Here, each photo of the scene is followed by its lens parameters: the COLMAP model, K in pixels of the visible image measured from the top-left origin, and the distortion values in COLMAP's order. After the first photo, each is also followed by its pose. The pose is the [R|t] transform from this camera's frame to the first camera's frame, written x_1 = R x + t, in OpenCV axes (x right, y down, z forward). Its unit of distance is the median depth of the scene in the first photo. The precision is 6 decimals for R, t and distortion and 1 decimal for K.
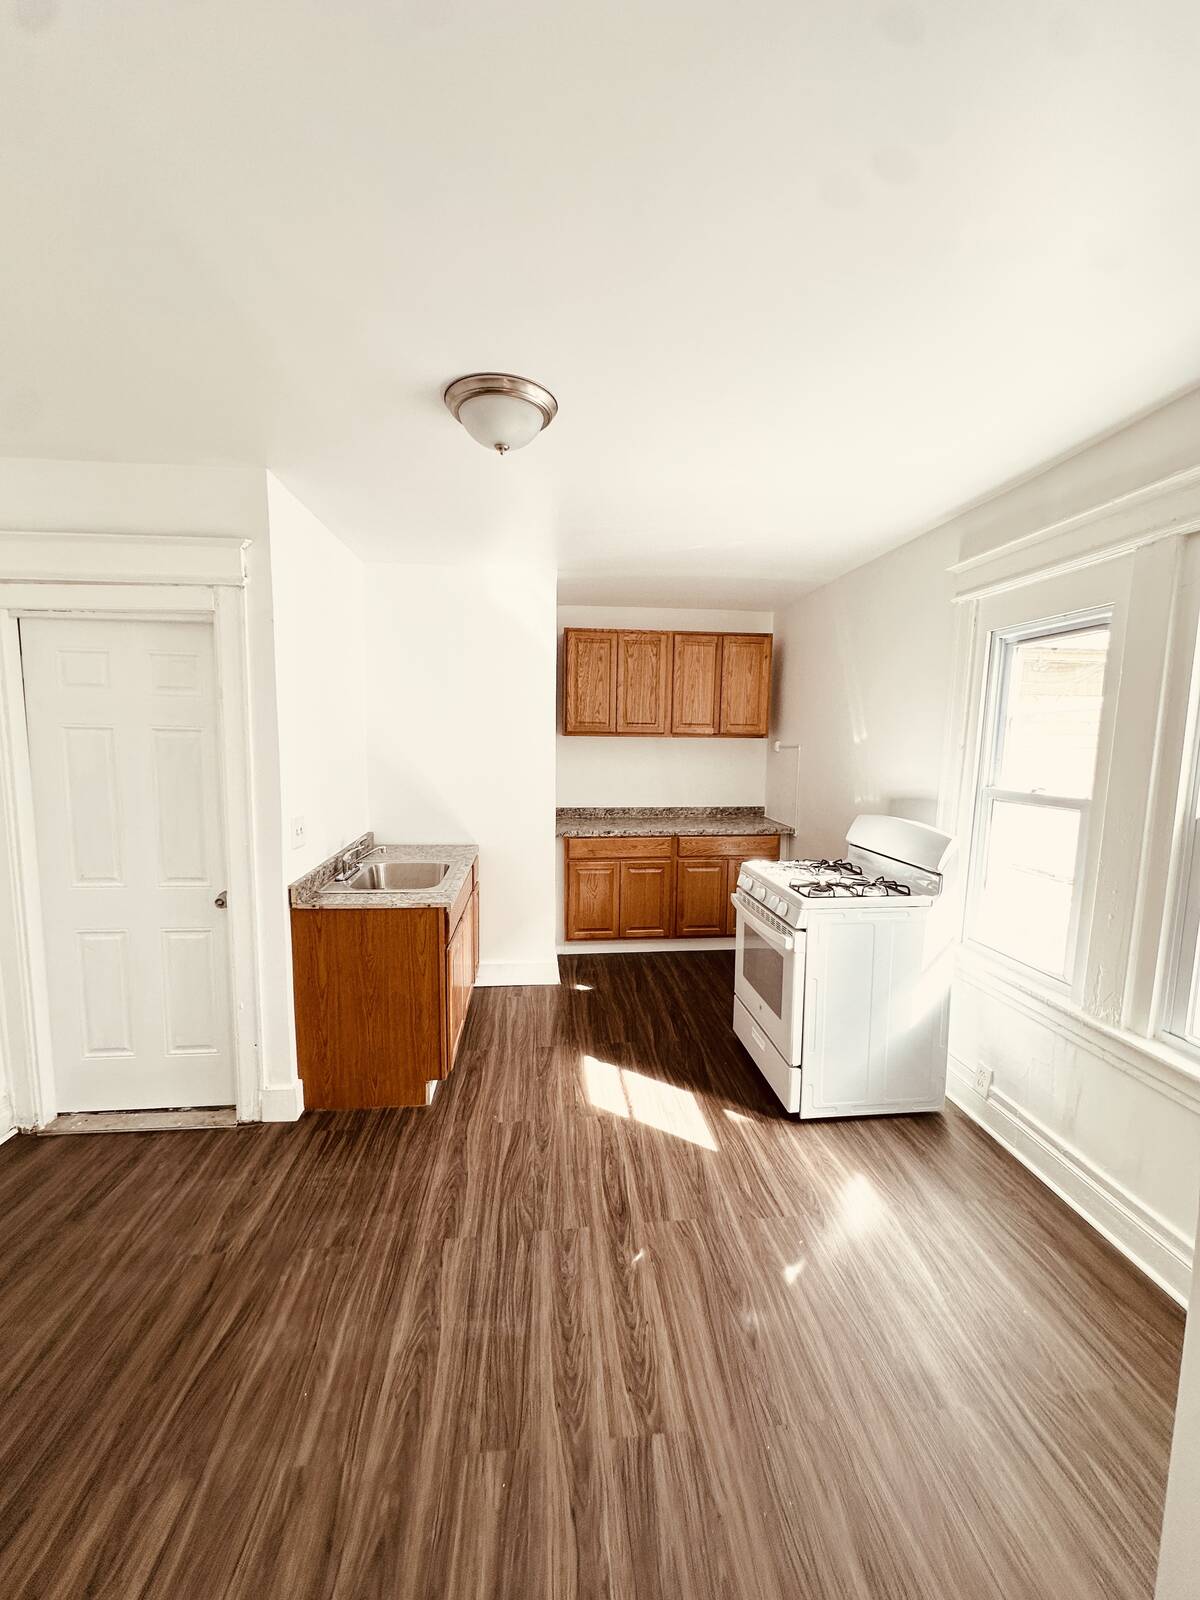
lens RADIAL K [[638.5, 0, 601.7], [0, 638.5, 799.3], [0, 0, 1]] dist [-0.000866, 0.000354]
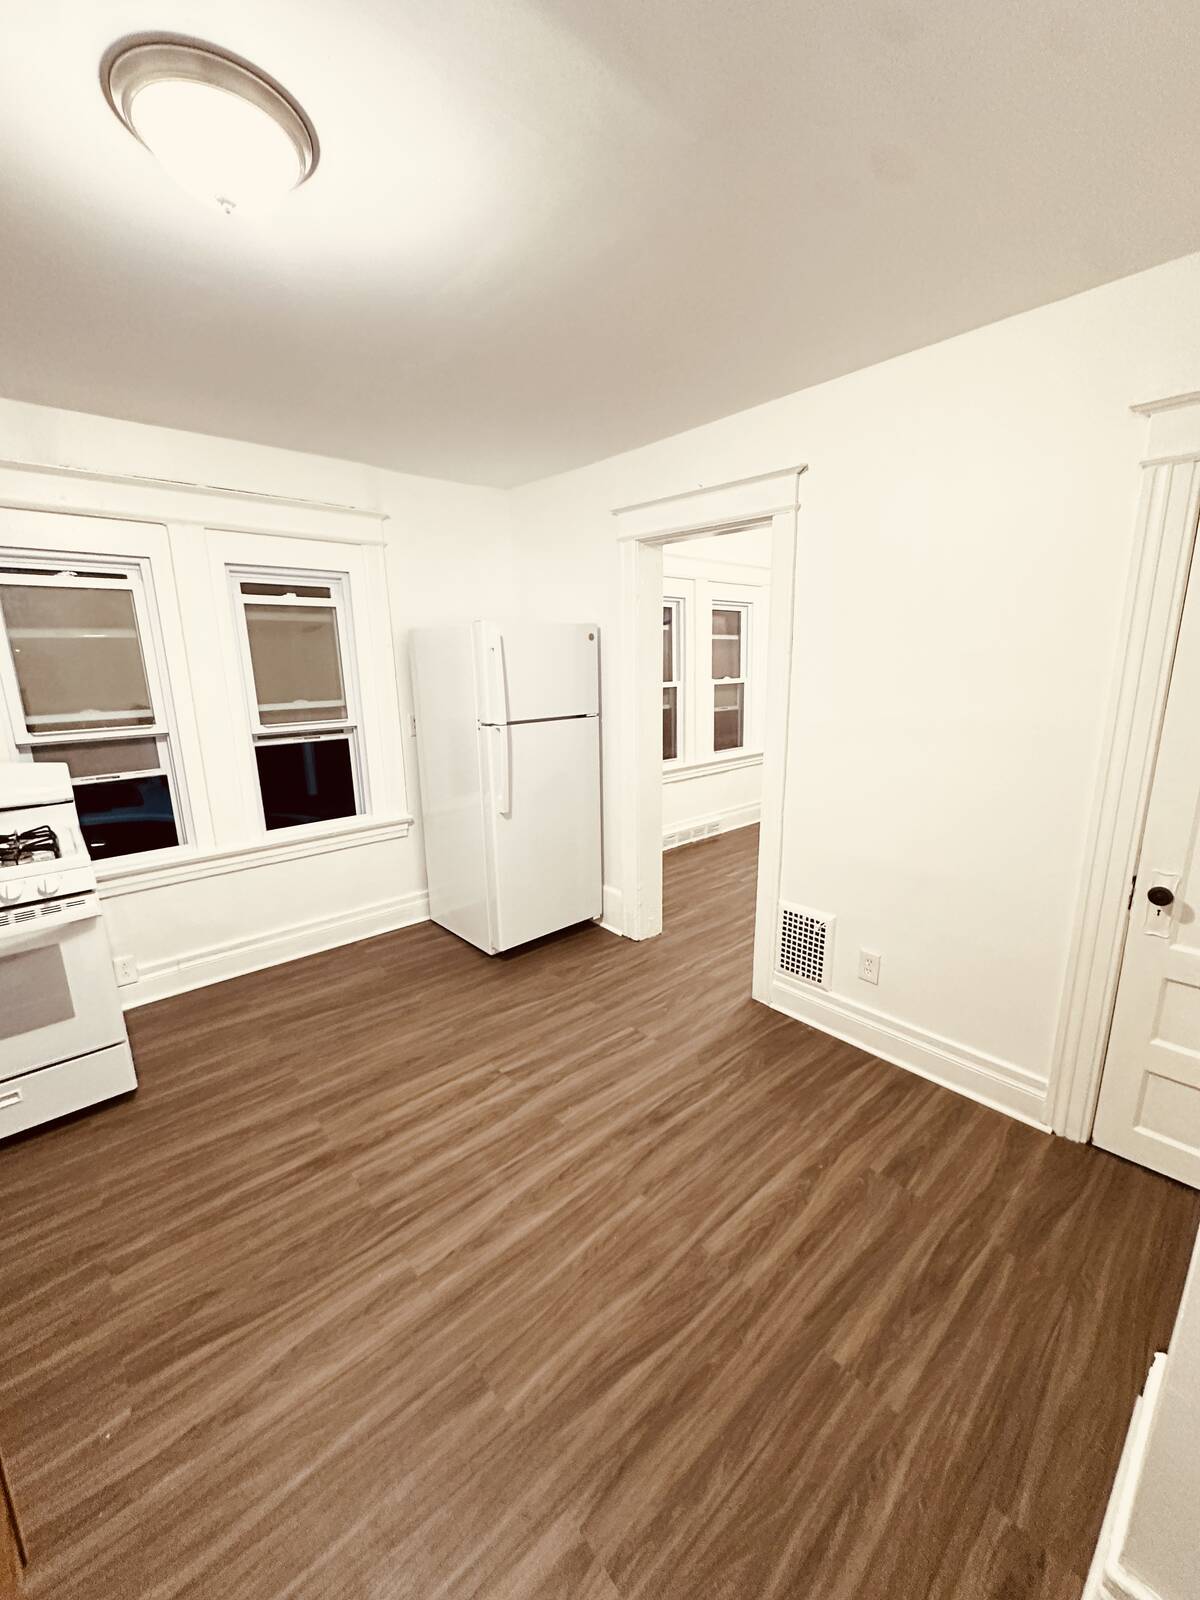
lens RADIAL K [[638.5, 0, 601.7], [0, 638.5, 799.3], [0, 0, 1]] dist [-0.000866, 0.000354]
pose [[-0.596613, -0.172857, 0.783692, -0.696674], [0.088535, 0.956391, 0.278348, -0.083799], [-0.797630, 0.235451, -0.555292, 0.842957]]
